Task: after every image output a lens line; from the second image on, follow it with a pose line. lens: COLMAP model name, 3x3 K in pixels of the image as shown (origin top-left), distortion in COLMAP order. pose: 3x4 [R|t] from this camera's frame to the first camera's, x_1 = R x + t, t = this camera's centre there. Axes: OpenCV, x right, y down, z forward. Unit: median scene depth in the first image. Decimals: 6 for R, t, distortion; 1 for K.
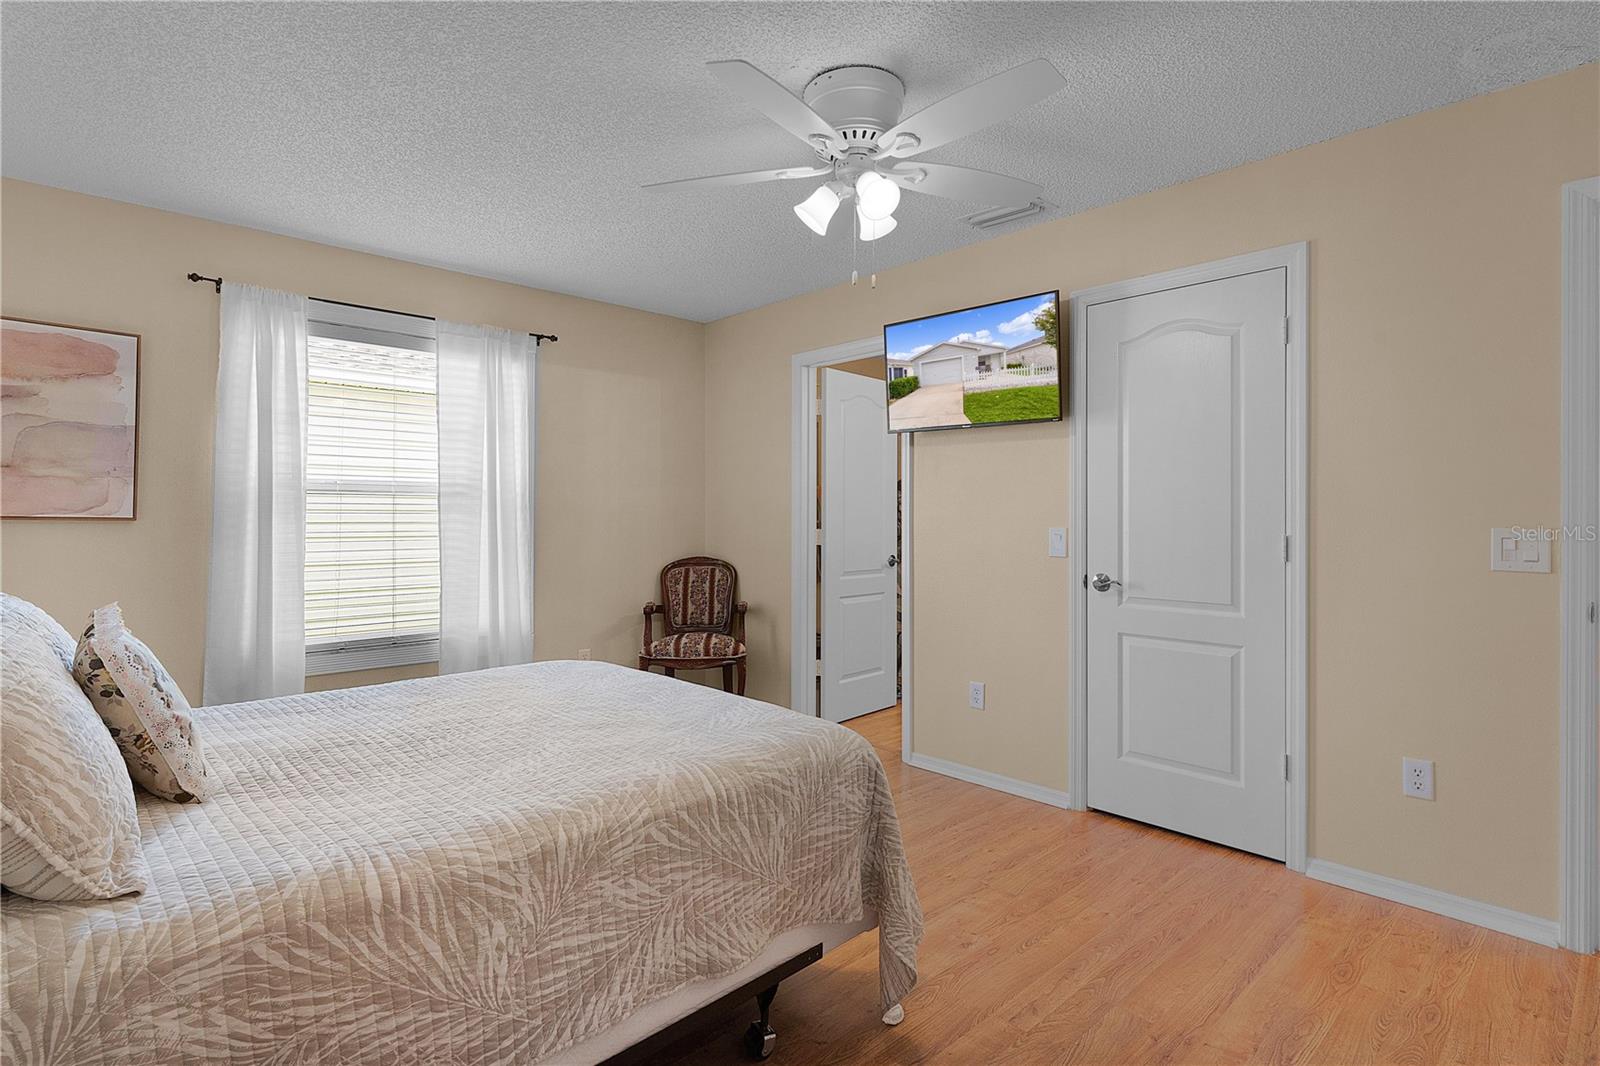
lens RADIAL K [[806.0, 0, 790.1], [0, 806.0, 526.4], [0, 0, 1]] dist [0.006475, -0.001558]
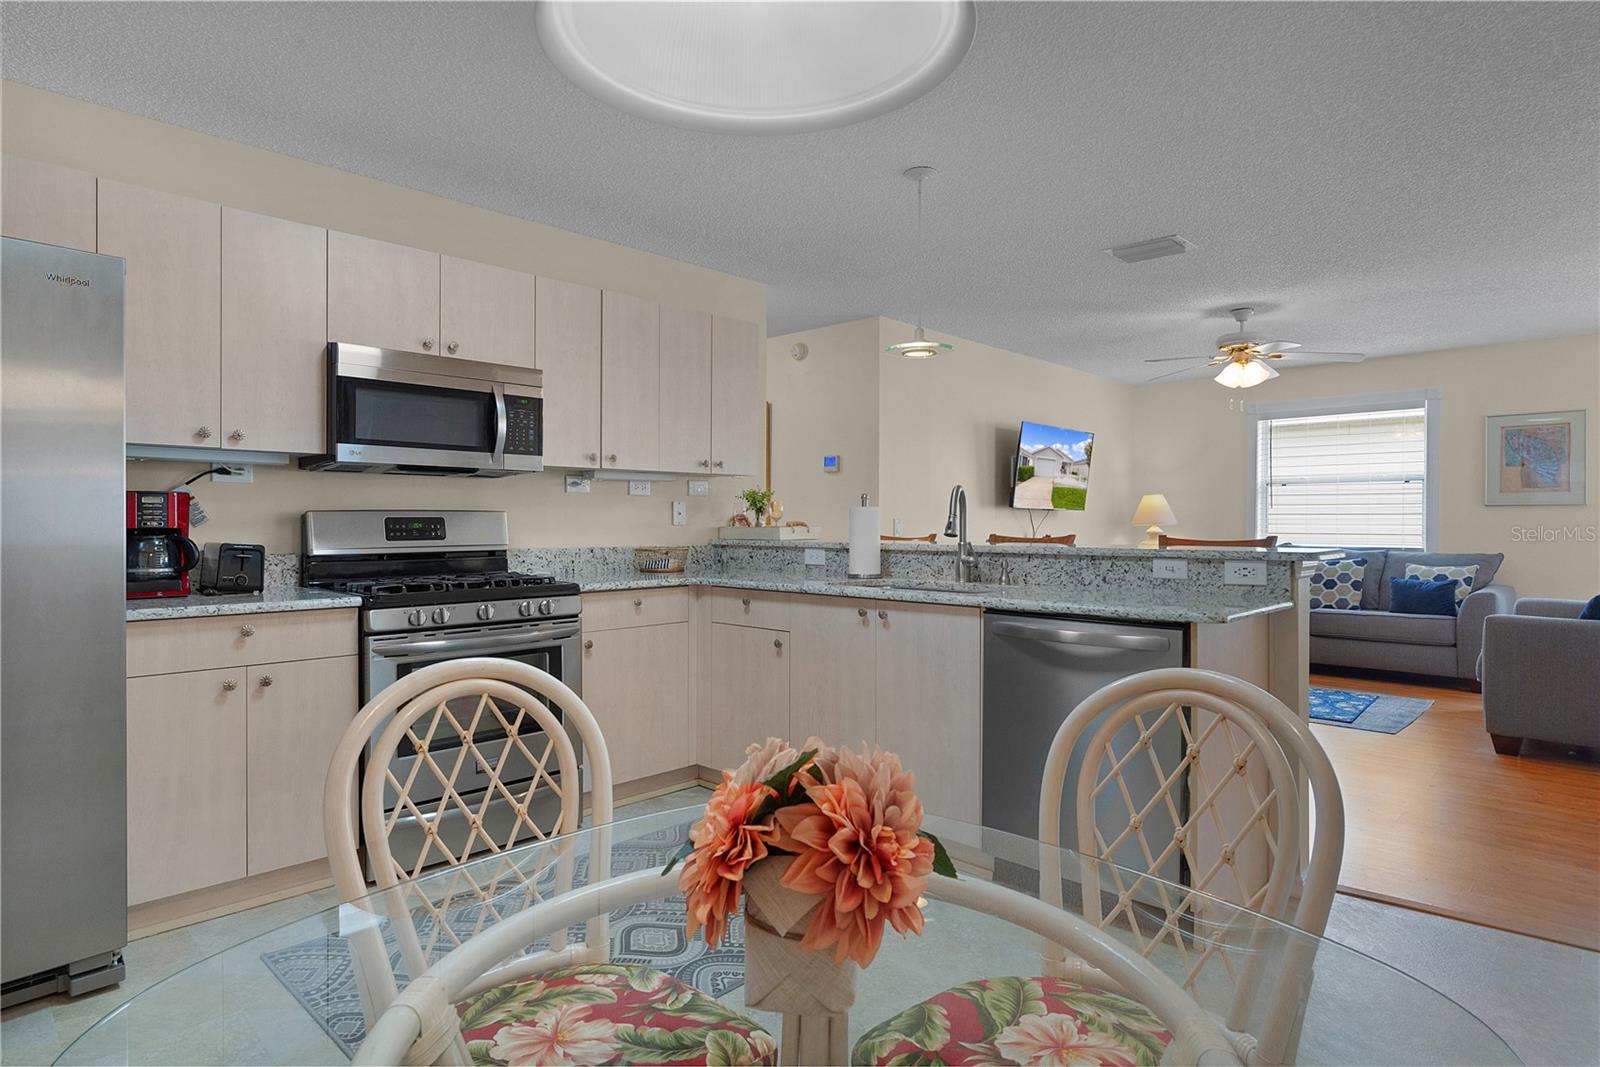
lens RADIAL K [[878.2, 0, 798.4], [0, 878.2, 525.1], [0, 0, 1]] dist [-0.001967, 0.002421]
pose [[-0.021623, -0.021912, 0.999526, -1.324325], [0.001110, 0.999759, 0.021941, -0.134802], [-0.999766, 0.001584, -0.021594, 1.512613]]
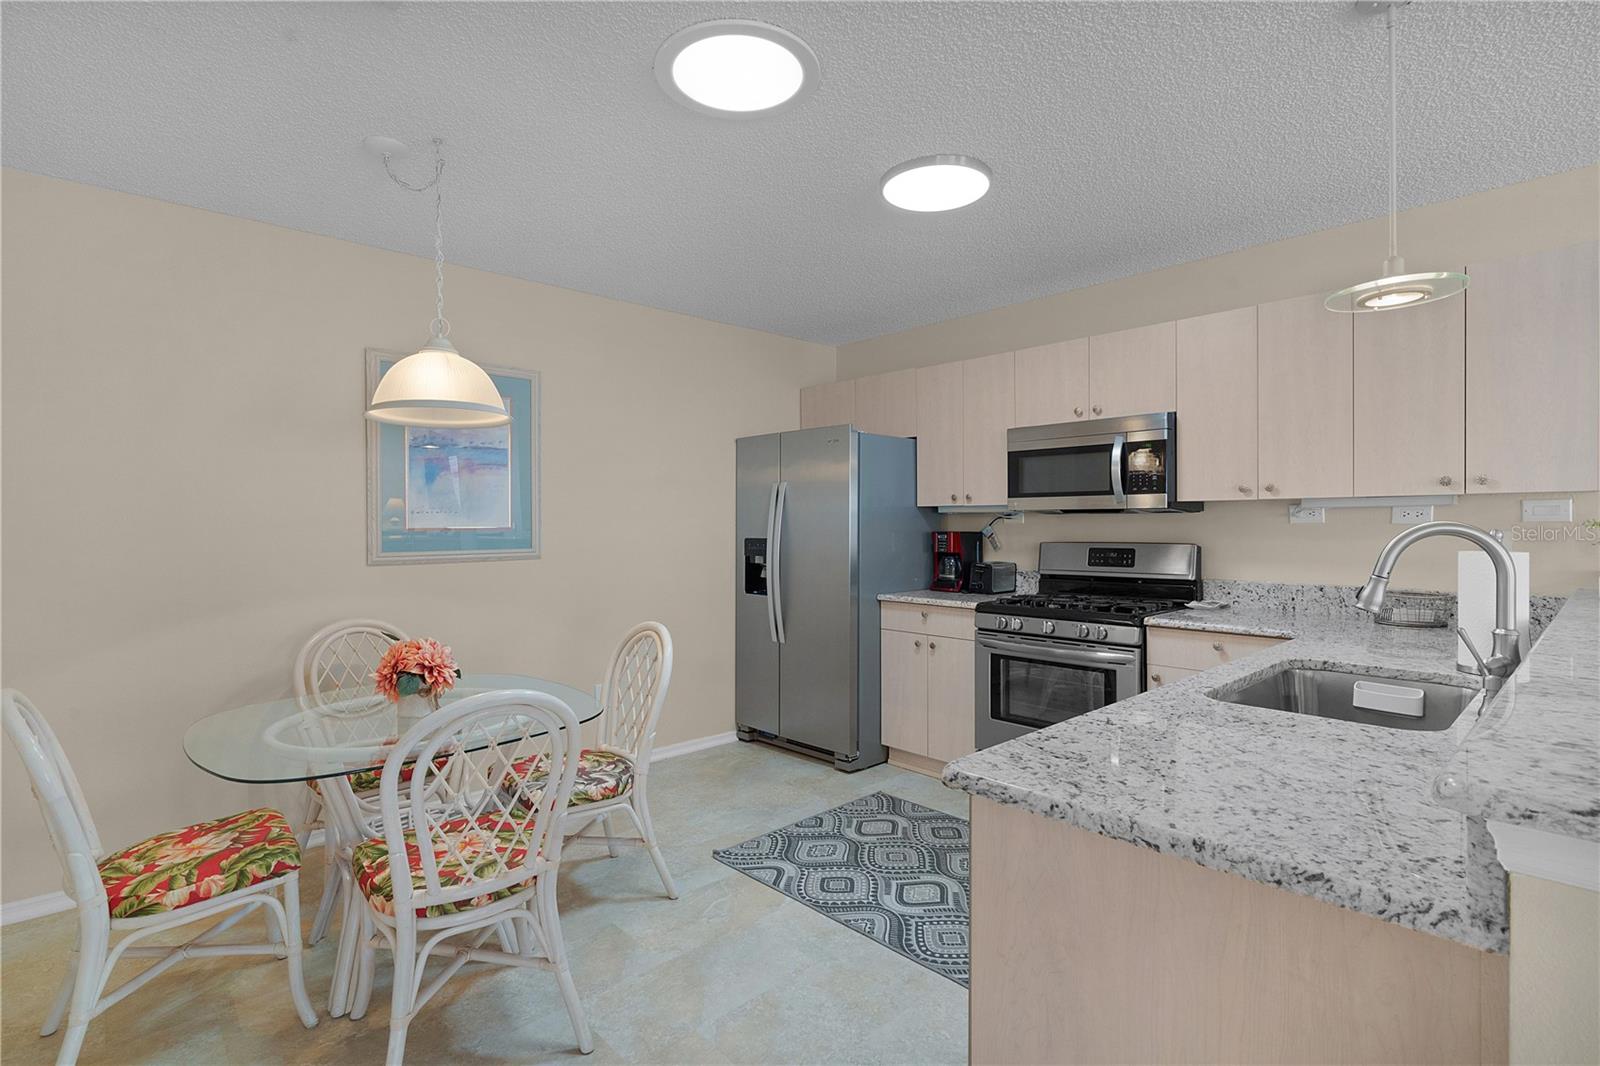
lens RADIAL K [[768.8, 0, 798.7], [0, 768.8, 530.5], [0, 0, 1]] dist [0.002173, -0.000566]
pose [[0.999331, -0.021675, -0.029460, -0.859563], [0.021878, 0.999739, 0.006594, -0.157133], [0.029310, -0.007234, 0.999544, 0.988546]]
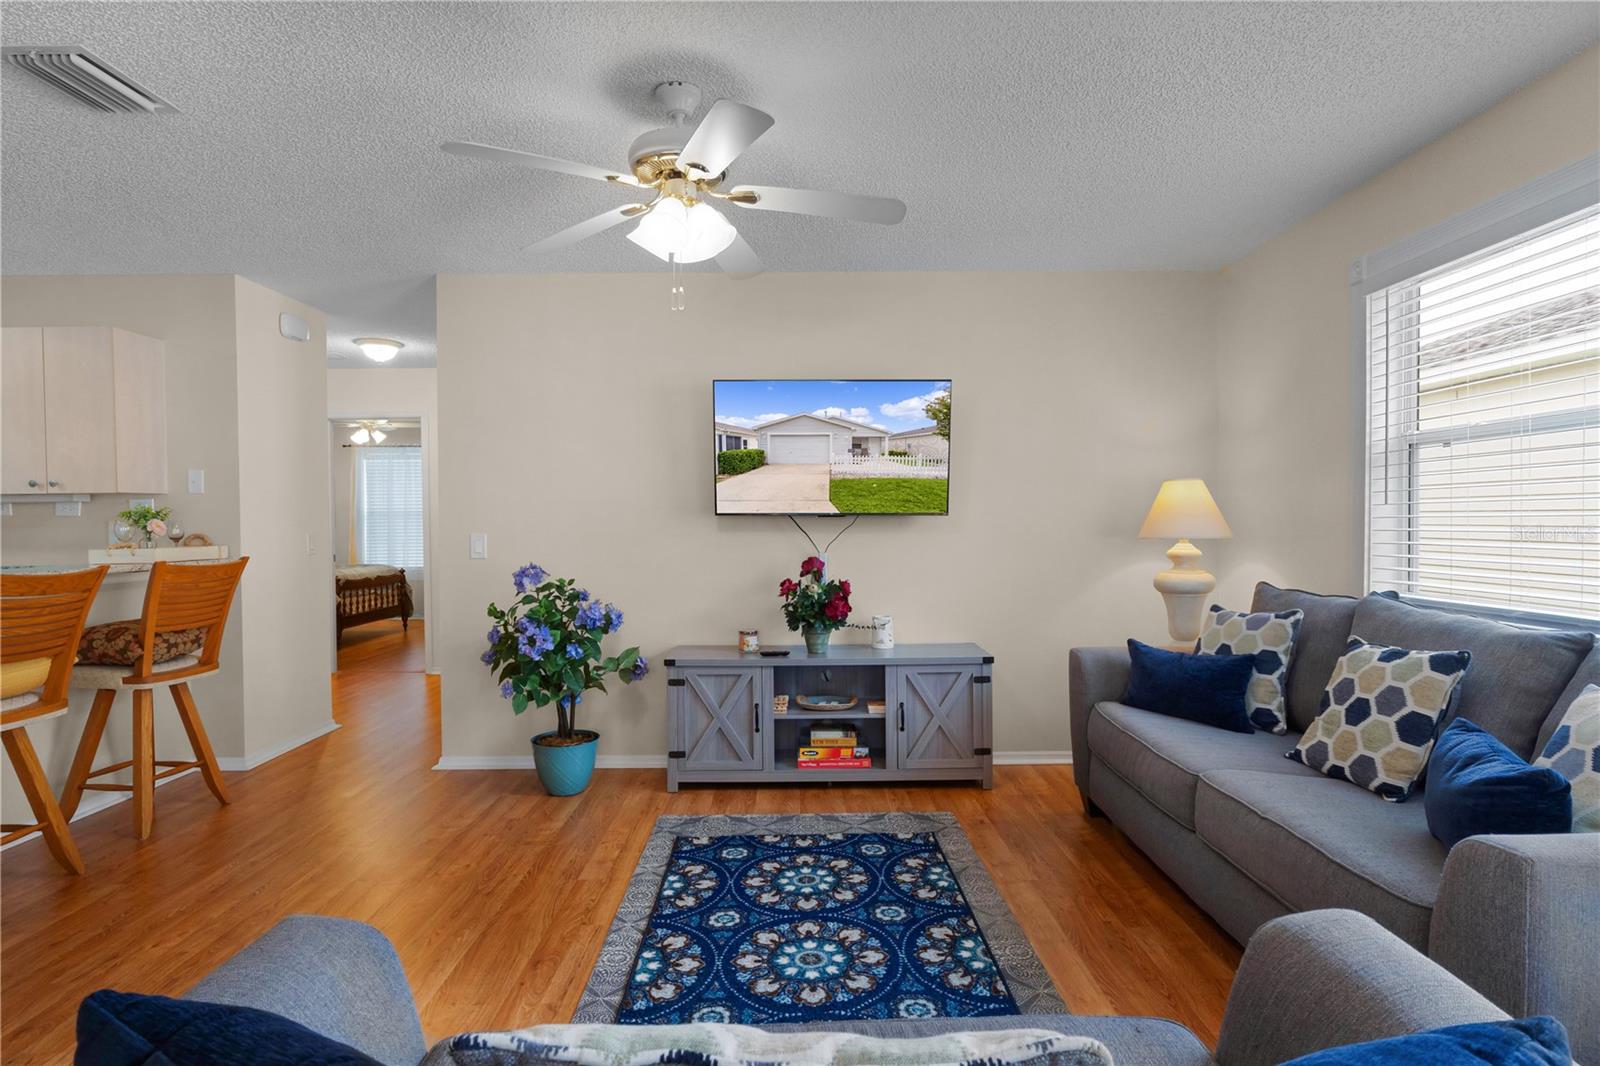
lens RADIAL K [[825.5, 0, 799.9], [0, 825.5, 520.7], [0, 0, 1]] dist [-0.002643, 0.001214]
pose [[0.701928, -0.022869, 0.711881, -0.436727], [0.021662, 0.999707, 0.010756, -0.133368], [-0.711919, 0.007871, 0.702218, 0.426078]]
